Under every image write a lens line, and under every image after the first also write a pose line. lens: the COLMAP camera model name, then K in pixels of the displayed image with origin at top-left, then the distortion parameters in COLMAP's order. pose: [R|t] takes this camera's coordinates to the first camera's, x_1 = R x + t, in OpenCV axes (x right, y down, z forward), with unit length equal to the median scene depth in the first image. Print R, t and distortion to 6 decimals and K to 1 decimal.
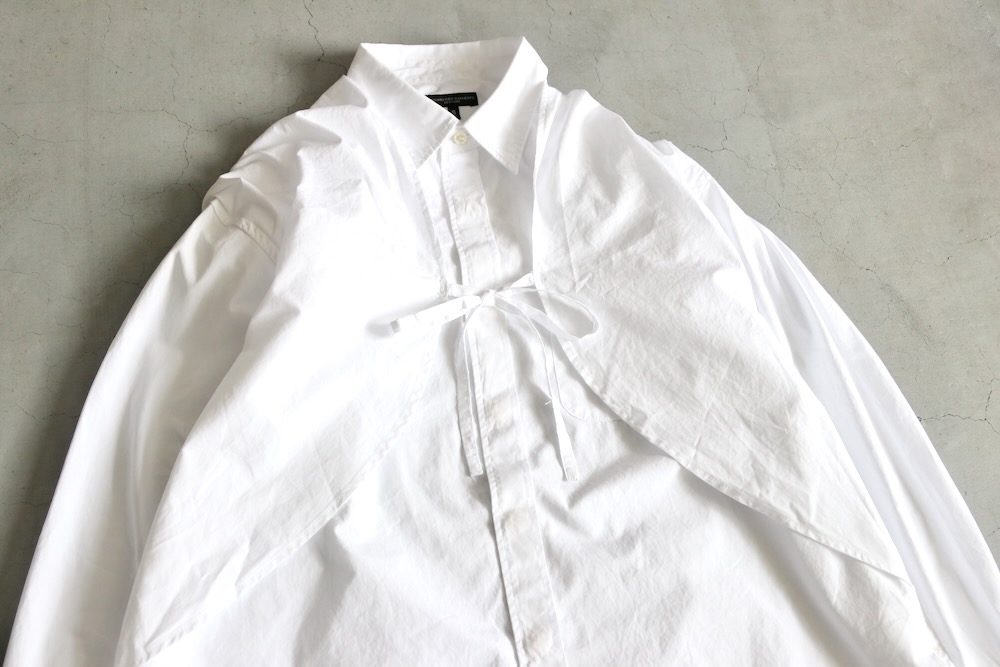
lens RADIAL K [[1077.9, 0, 490.9], [0, 1077.9, 339.0], [0, 0, 1]] dist [-0.110910, 0.000000]
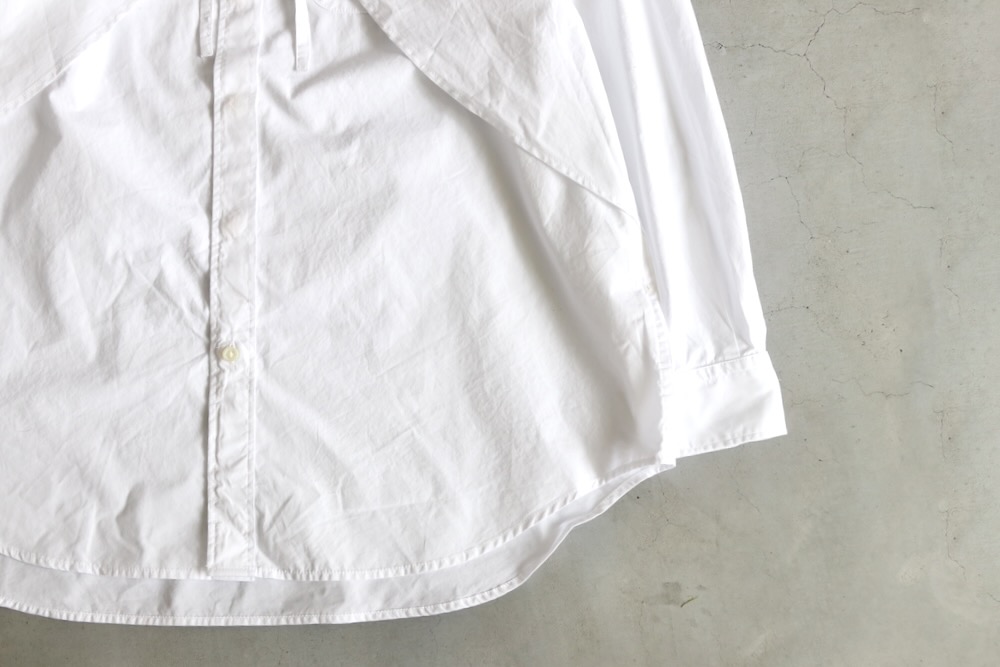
lens RADIAL K [[1297.5, 0, 493.0], [0, 1297.5, 324.5], [0, 0, 1]] dist [-0.064146, 0.000000]
pose [[0.978543, 0.124469, -0.164197, 0.462088], [-0.073698, 0.955629, 0.285205, 0.004001], [0.192411, -0.266985, 0.944297, -0.136575]]
